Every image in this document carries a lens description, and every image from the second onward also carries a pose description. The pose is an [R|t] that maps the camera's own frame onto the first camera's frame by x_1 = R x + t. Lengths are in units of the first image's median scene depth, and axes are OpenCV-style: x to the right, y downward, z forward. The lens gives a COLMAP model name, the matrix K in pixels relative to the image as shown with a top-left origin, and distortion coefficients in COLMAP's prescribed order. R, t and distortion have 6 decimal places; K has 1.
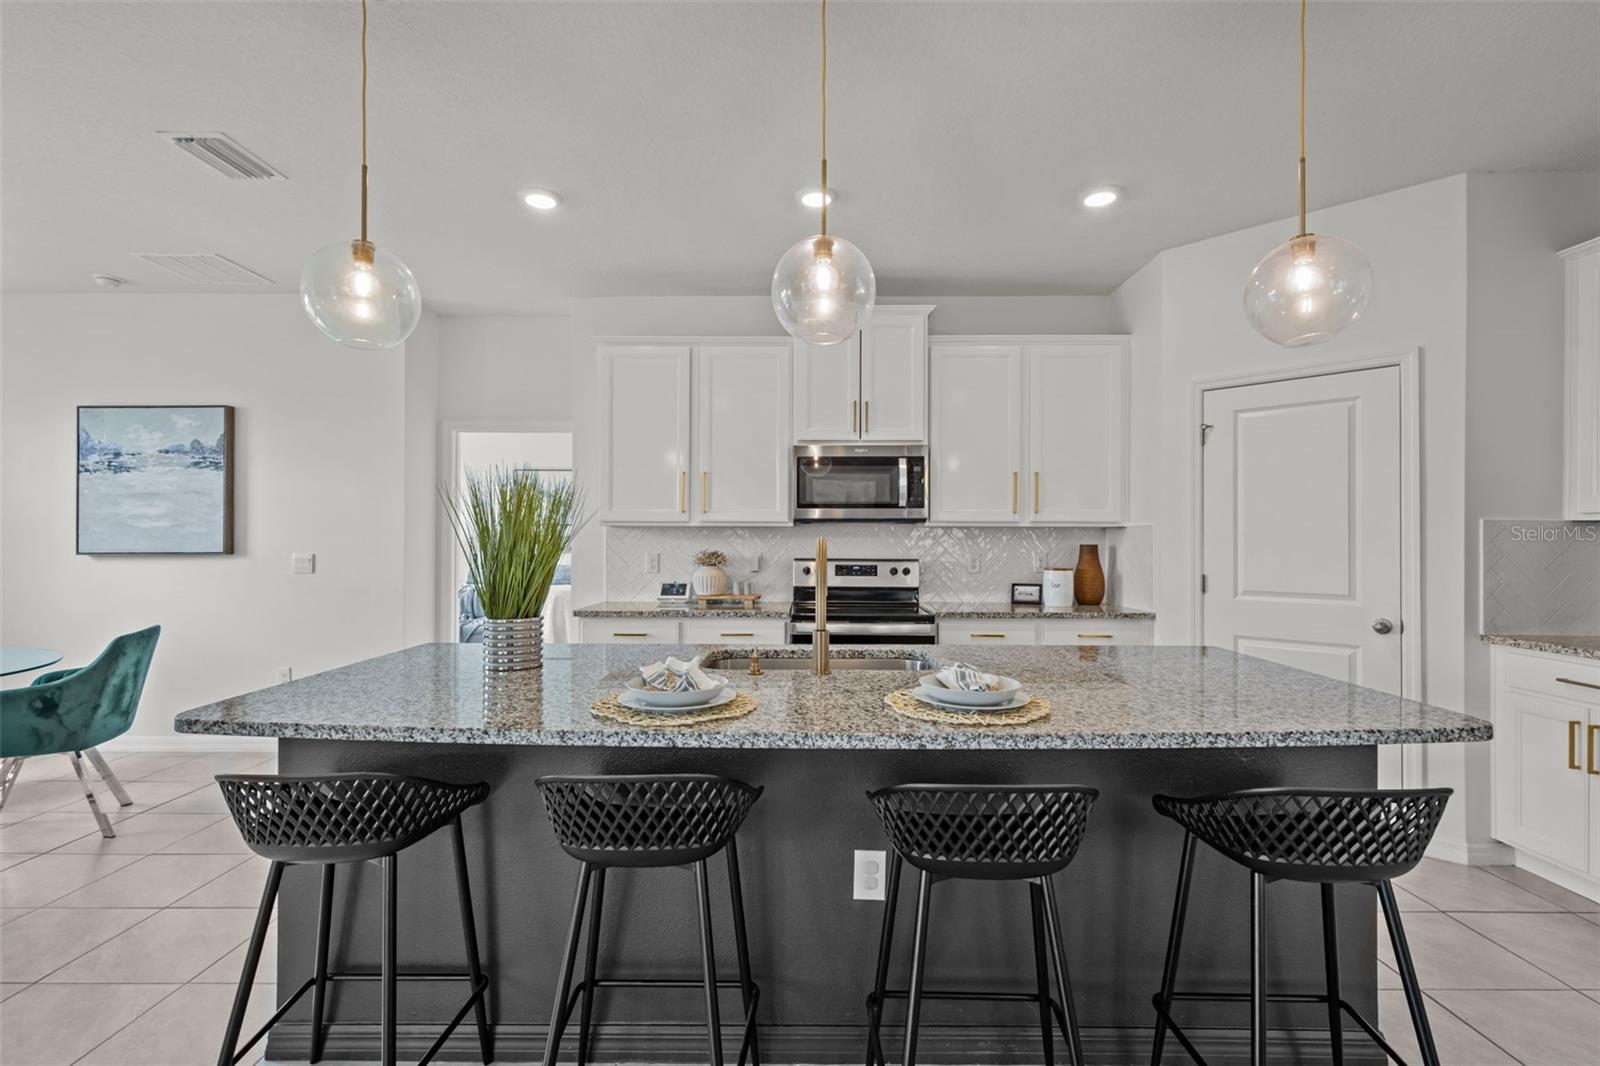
lens RADIAL K [[744.7, 0, 800.6], [0, 744.7, 541.8], [0, 0, 1]] dist [0.006606, 0.000054]
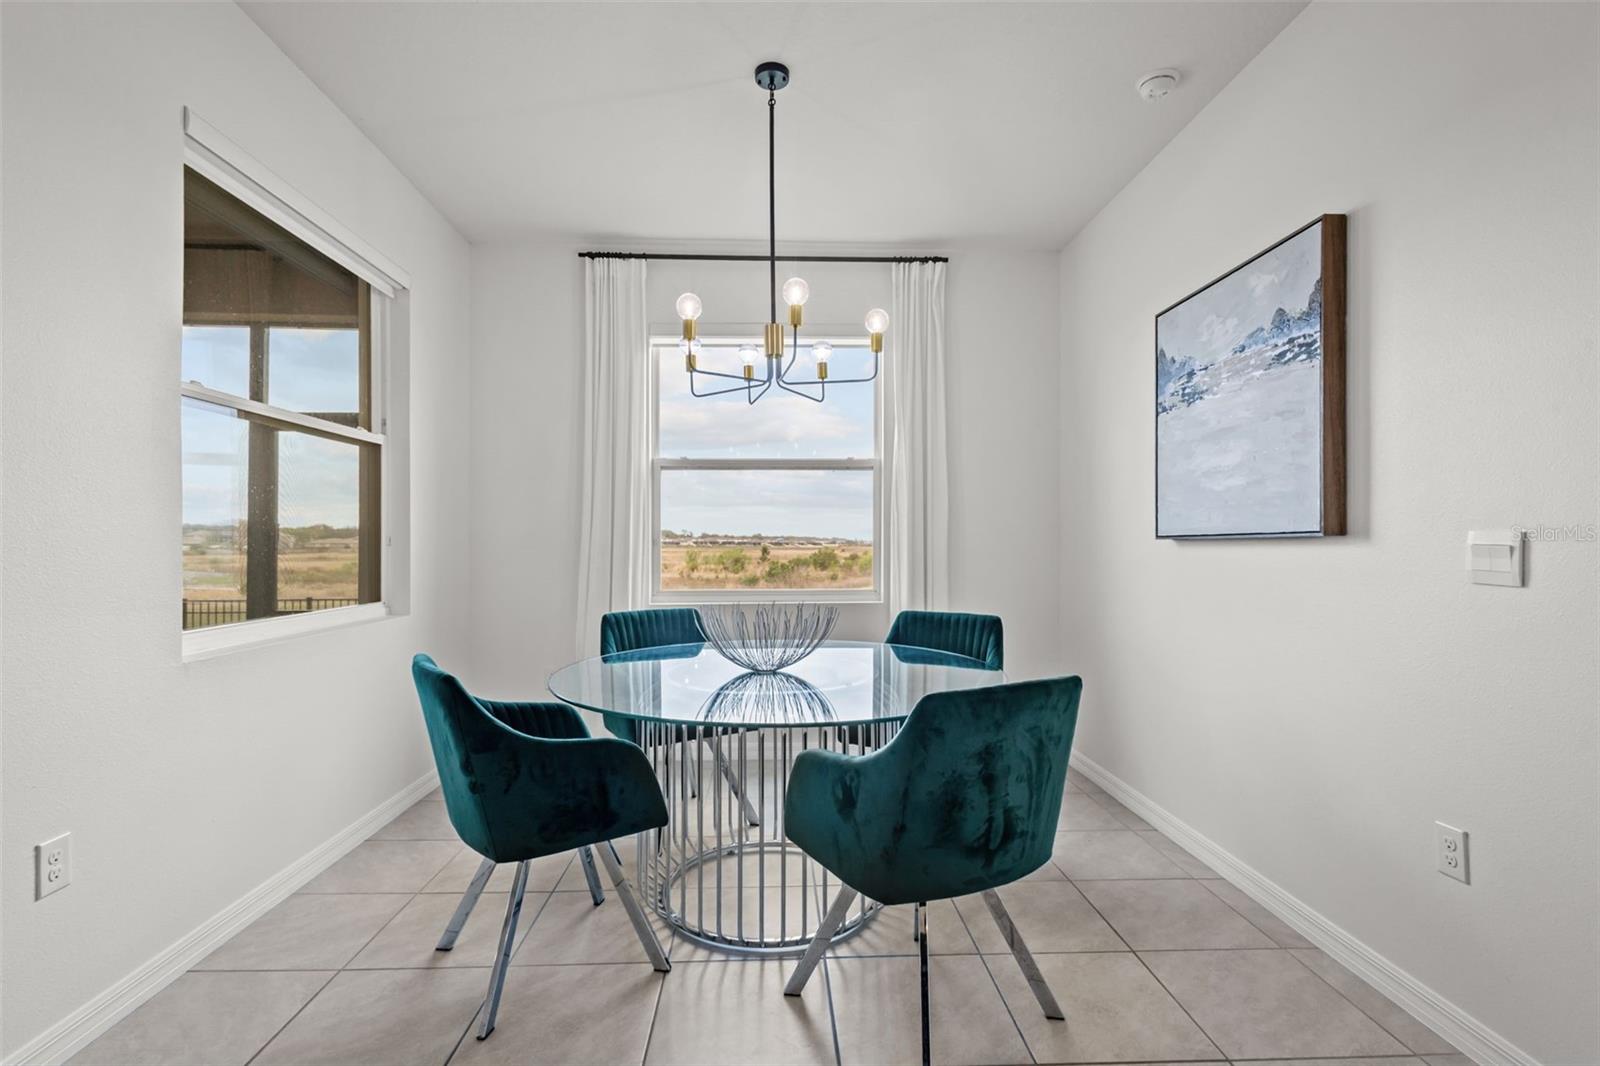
lens RADIAL K [[744.7, 0, 801.3], [0, 744.7, 536.8], [0, 0, 1]] dist [0.006606, 0.000054]
pose [[0.053665, -0.011344, -0.998495, -0.323658], [-0.005119, 0.999919, -0.011635, 0.024503], [0.998546, 0.005736, 0.053602, 0.651329]]
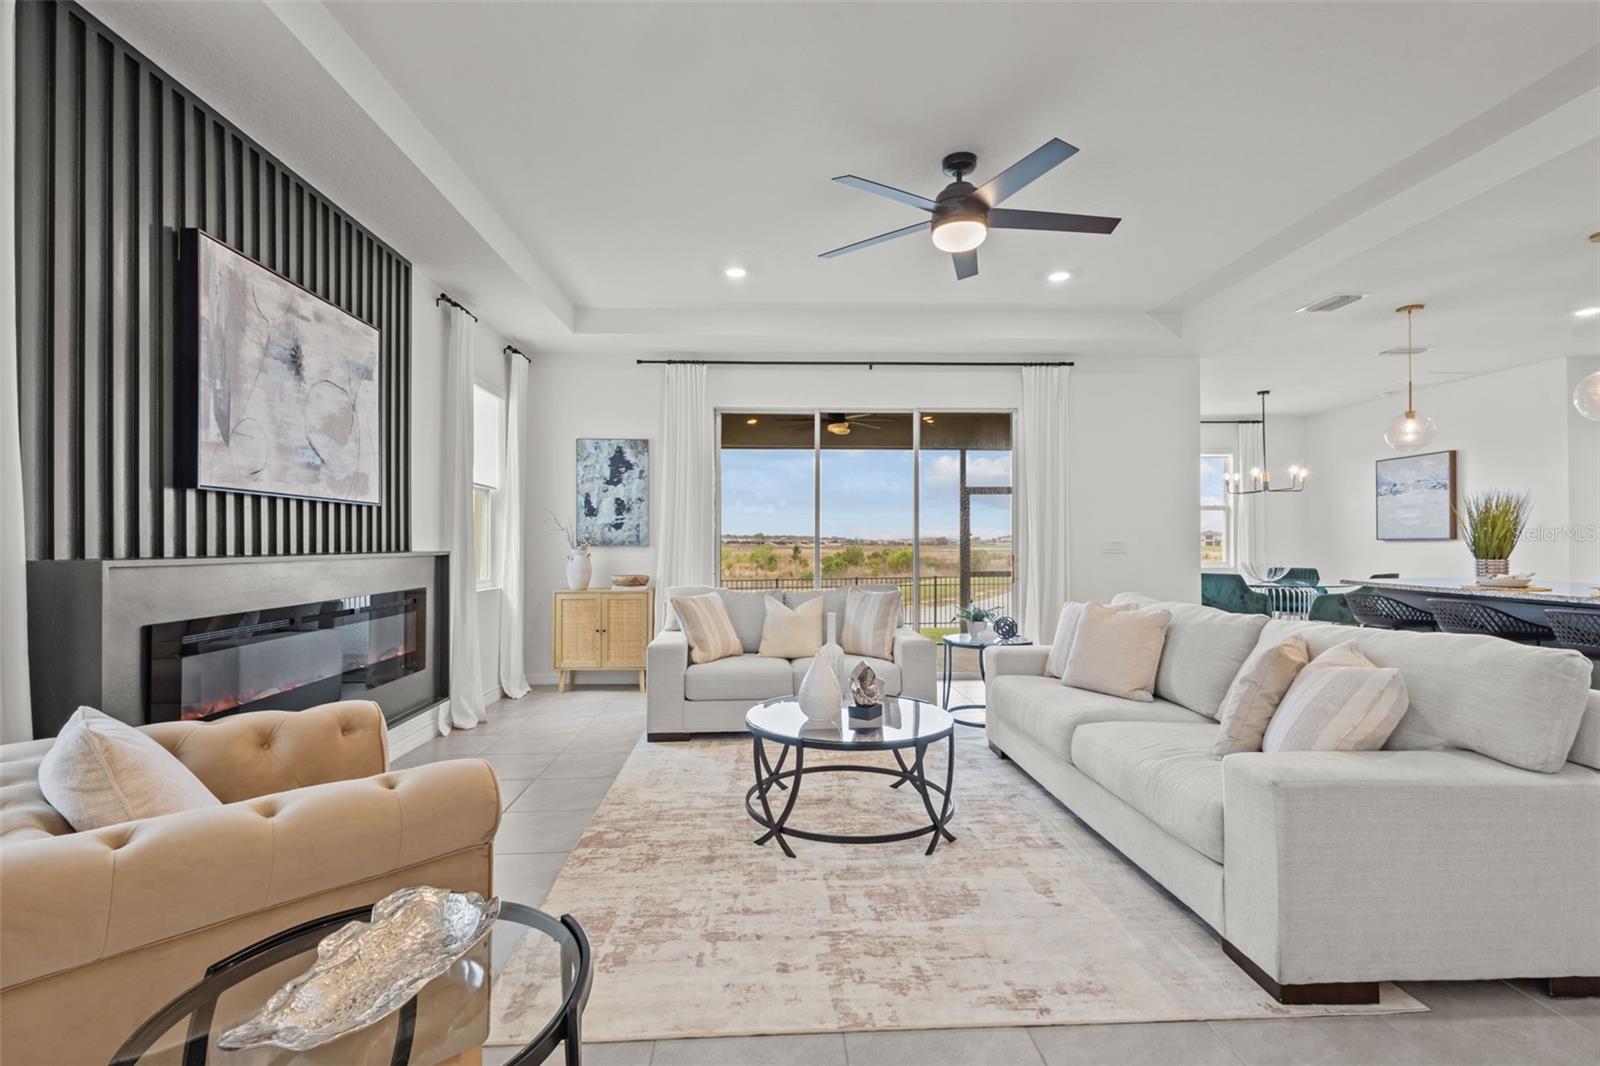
lens RADIAL K [[744.7, 0, 797.2], [0, 744.7, 536.0], [0, 0, 1]] dist [0.006606, 0.000054]
pose [[0.057742, -0.011581, -0.998264, 0.820635], [-0.000308, 0.999932, -0.011618, 0.029241], [0.998332, 0.000978, 0.057734, -0.558767]]
